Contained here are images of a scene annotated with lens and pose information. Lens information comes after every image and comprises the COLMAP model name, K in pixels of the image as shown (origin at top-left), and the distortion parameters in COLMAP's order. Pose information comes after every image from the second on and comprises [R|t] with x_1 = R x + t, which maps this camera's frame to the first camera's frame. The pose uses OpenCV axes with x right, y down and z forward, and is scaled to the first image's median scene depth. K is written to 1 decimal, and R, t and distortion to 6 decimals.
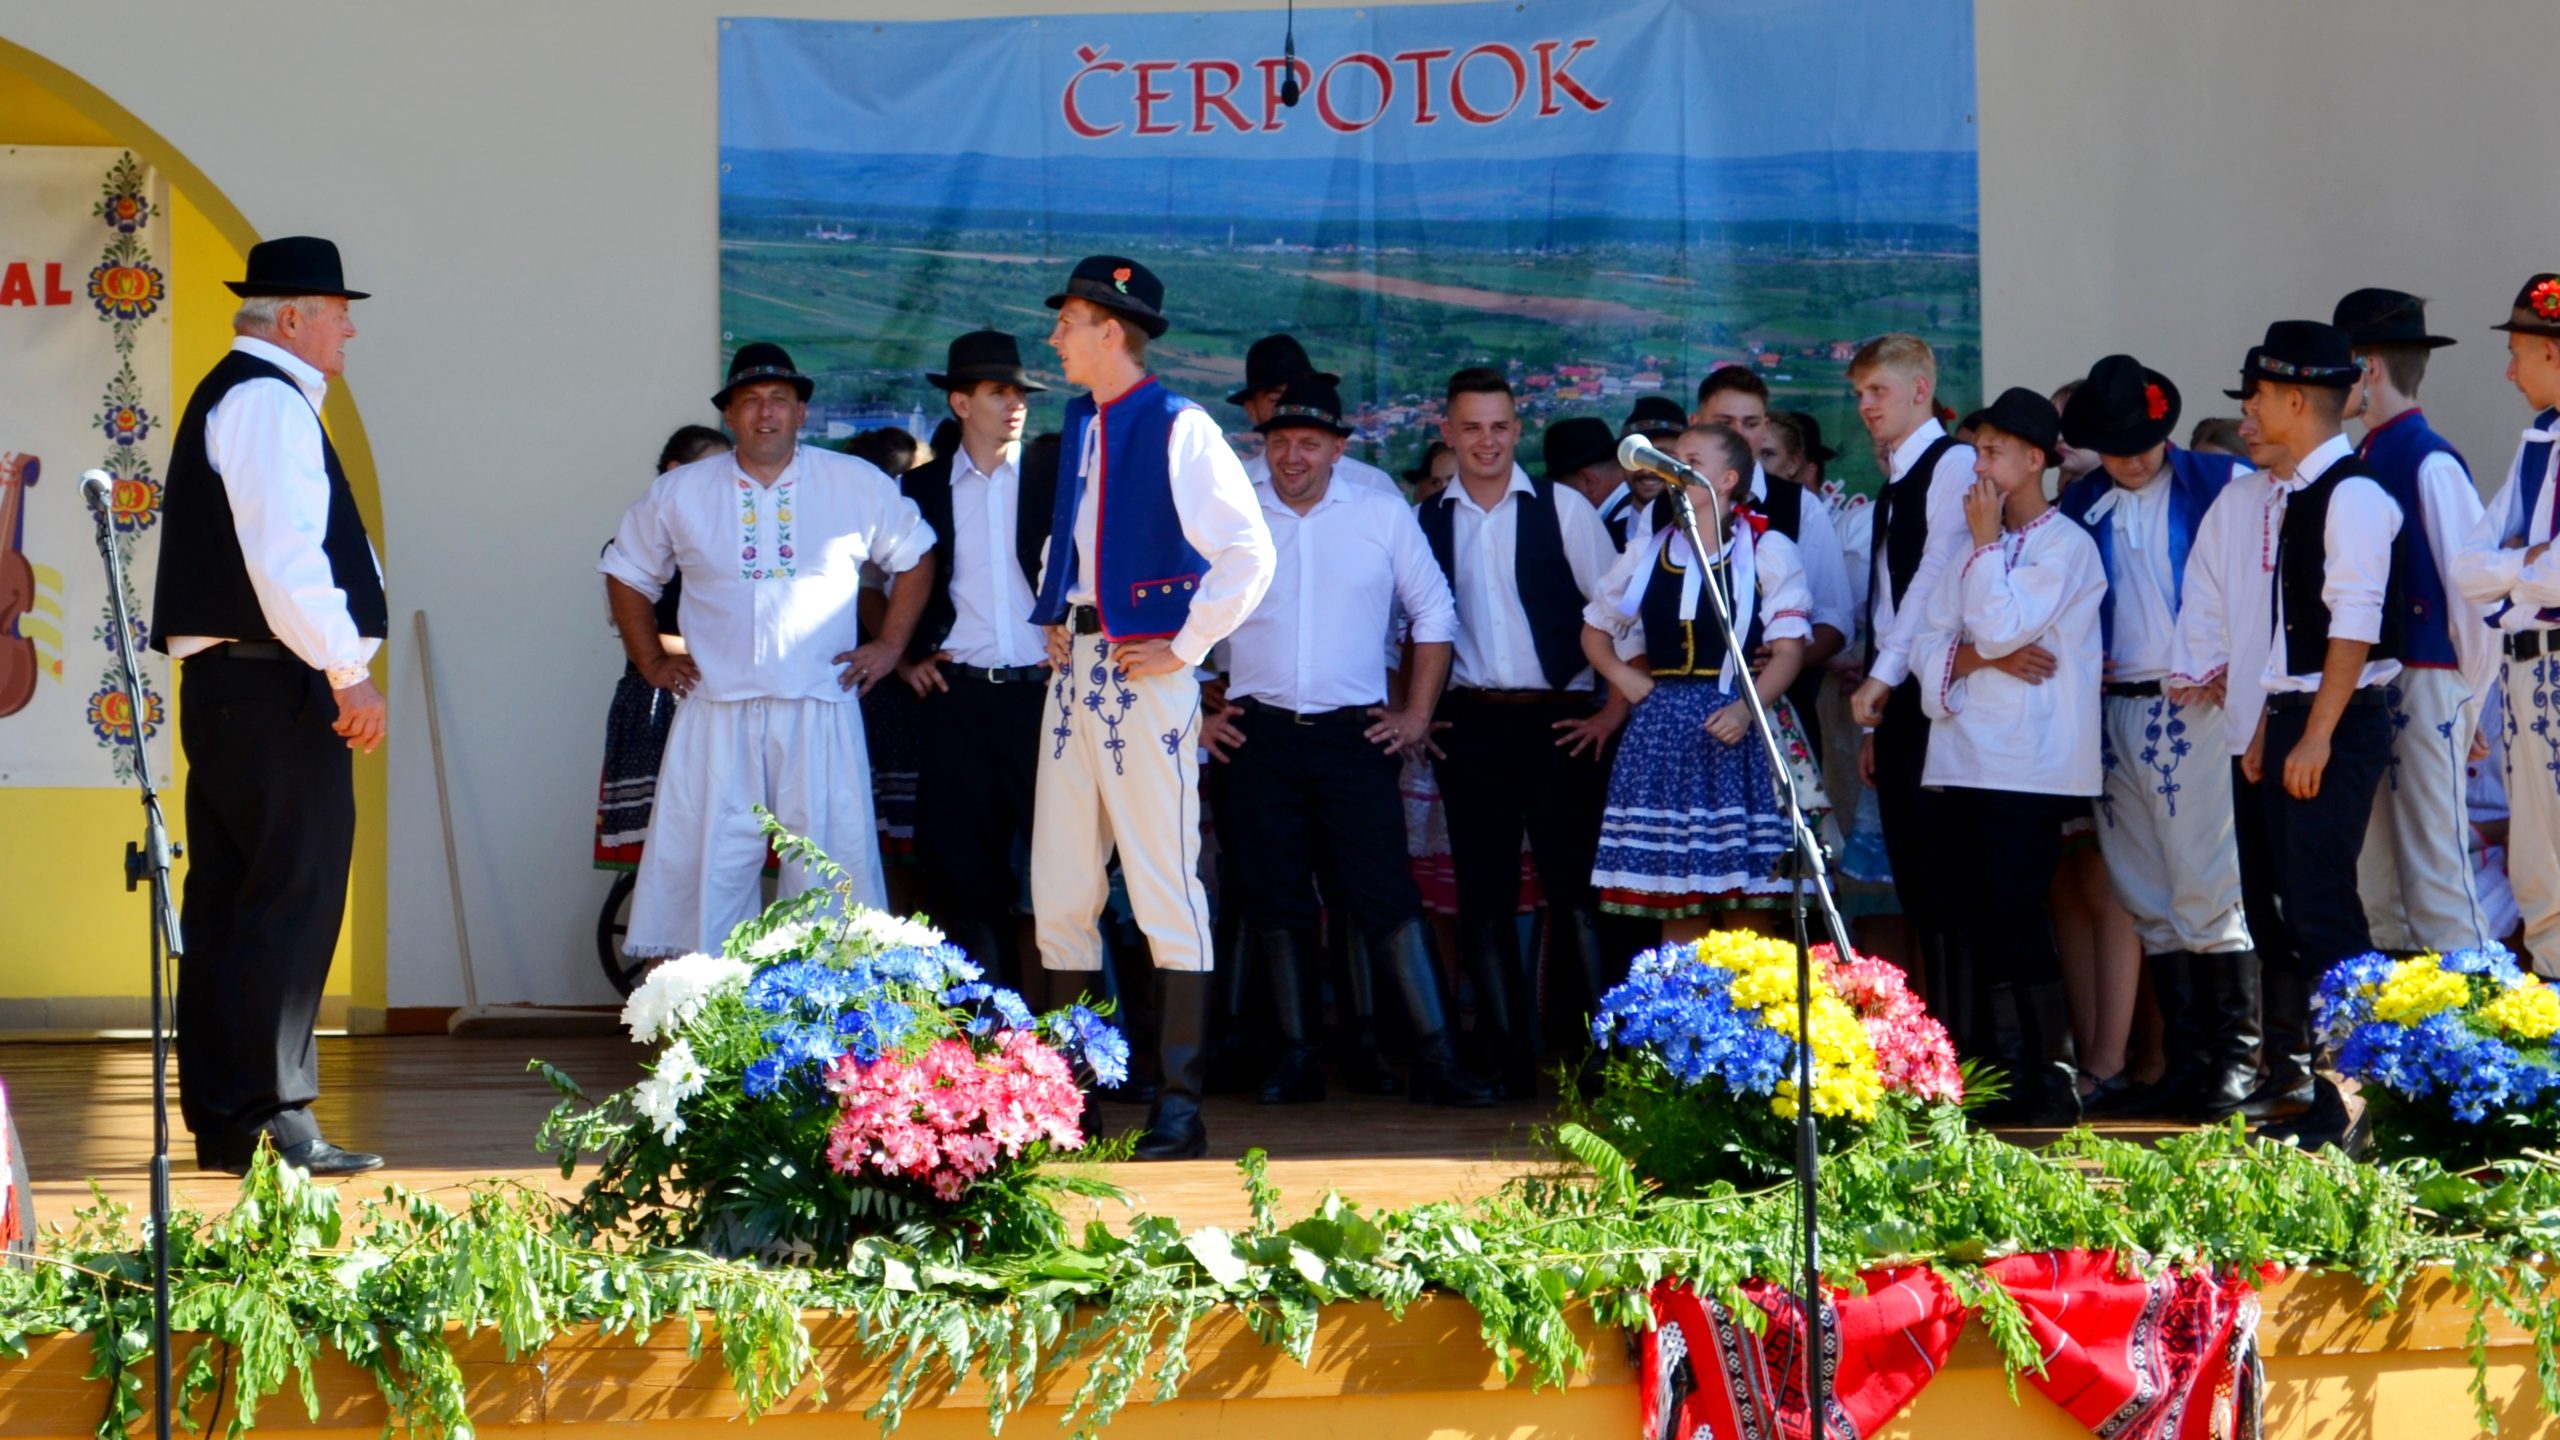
lens RADIAL K [[7053.0, 0, 1028.1], [0, 7053.0, 356.6], [0, 0, 1]] dist [0.025846, 0.000000]
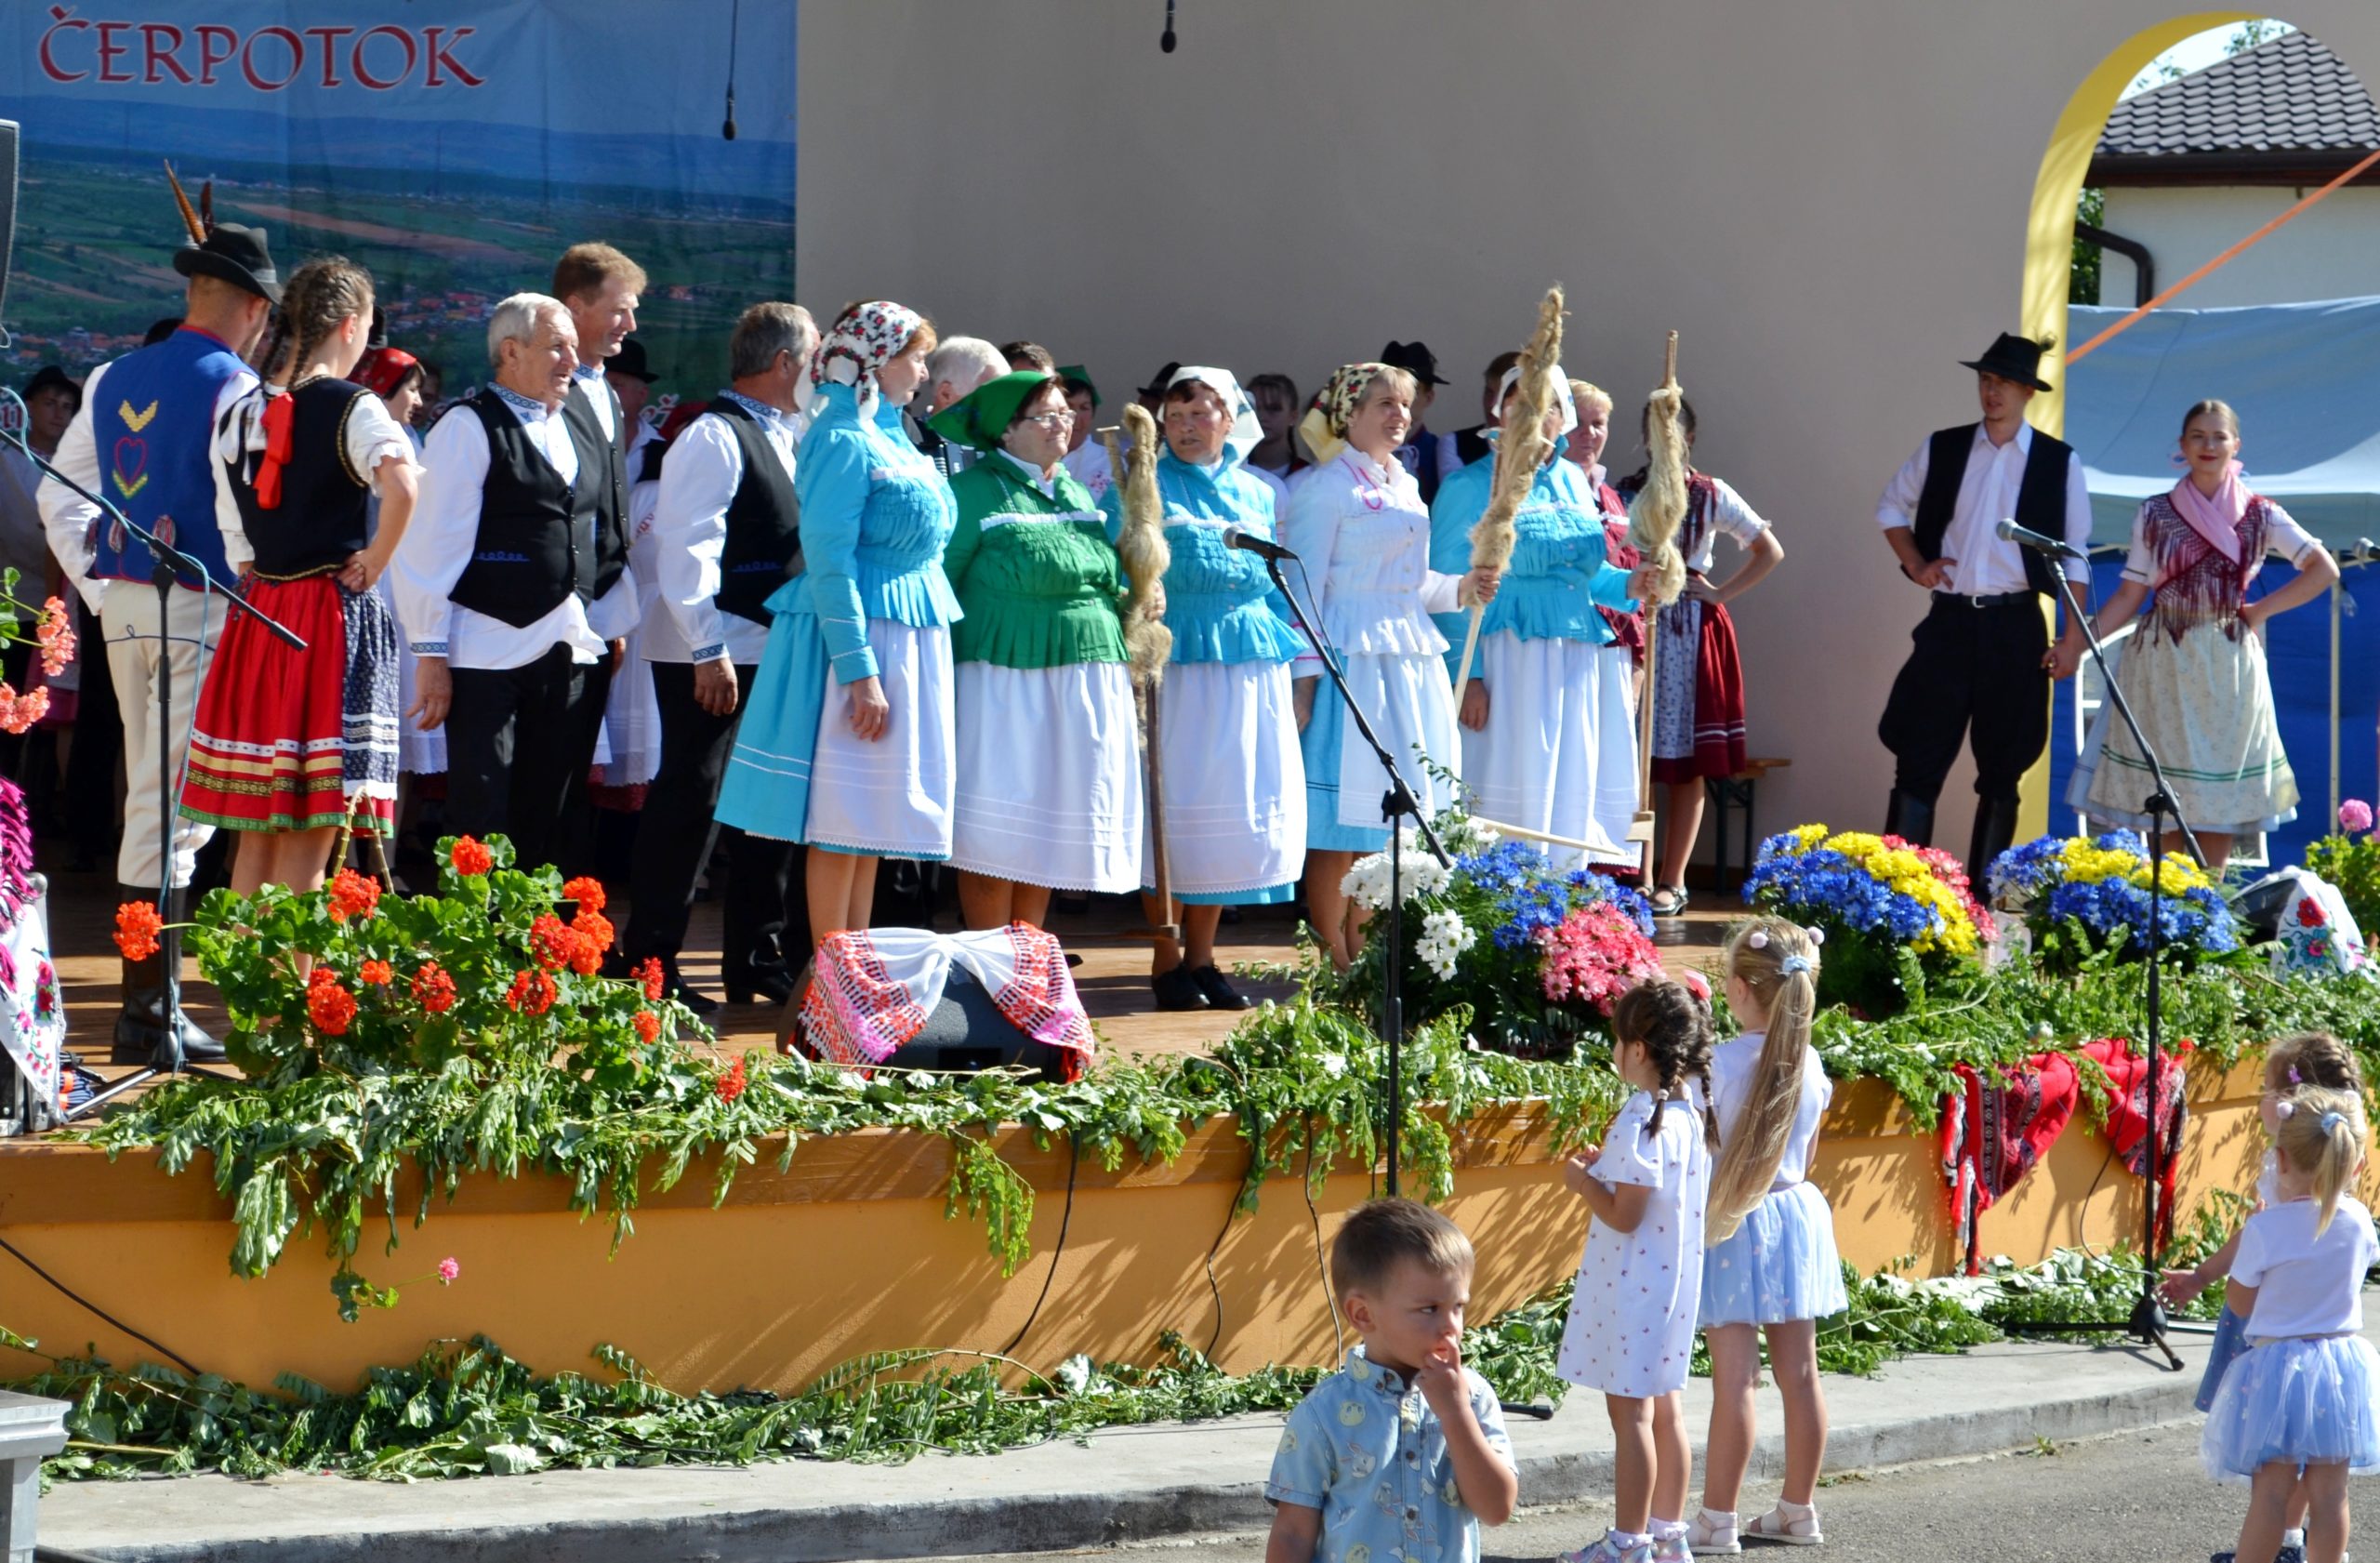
lens RADIAL K [[6234.7, 0, 1109.3], [0, 6234.7, 888.9], [0, 0, 1]] dist [0.036946, 0.000000]
pose [[0.906982, 0.004939, 0.421141, -0.283367], [-0.055405, 0.992641, 0.107679, -0.019022], [-0.417510, -0.120996, 0.900580, -0.064317]]
